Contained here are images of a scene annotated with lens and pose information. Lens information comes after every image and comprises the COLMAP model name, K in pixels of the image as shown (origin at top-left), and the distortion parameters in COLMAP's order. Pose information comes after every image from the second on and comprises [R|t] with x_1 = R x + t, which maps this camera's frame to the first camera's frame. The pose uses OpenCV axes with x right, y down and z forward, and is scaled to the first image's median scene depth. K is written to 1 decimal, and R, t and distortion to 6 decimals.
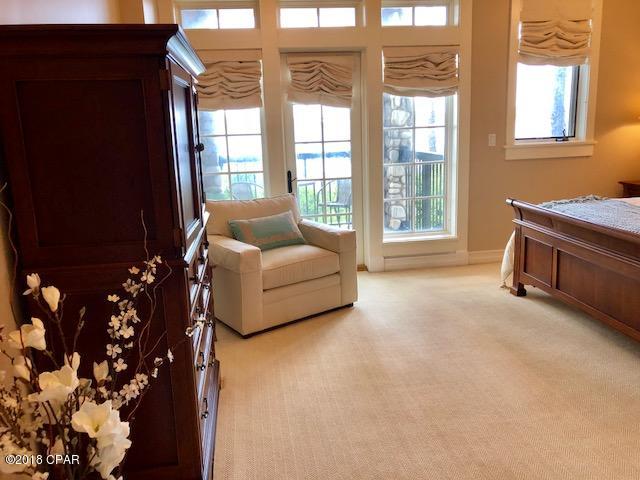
lens RADIAL K [[530.1, 0, 318.9], [0, 530.1, 239.8], [0, 0, 1]] dist [0.039918, -0.014385]
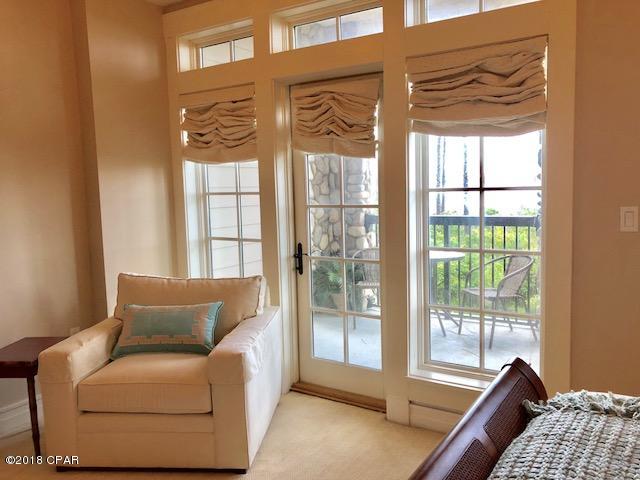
lens RADIAL K [[530.1, 0, 320.5], [0, 530.1, 237.7], [0, 0, 1]] dist [0.039918, -0.014385]
pose [[0.748001, 0.084037, -0.658356, 0.458518], [-0.145461, 0.988592, -0.039077, -0.120108], [0.647561, 0.124995, 0.751692, 0.499262]]
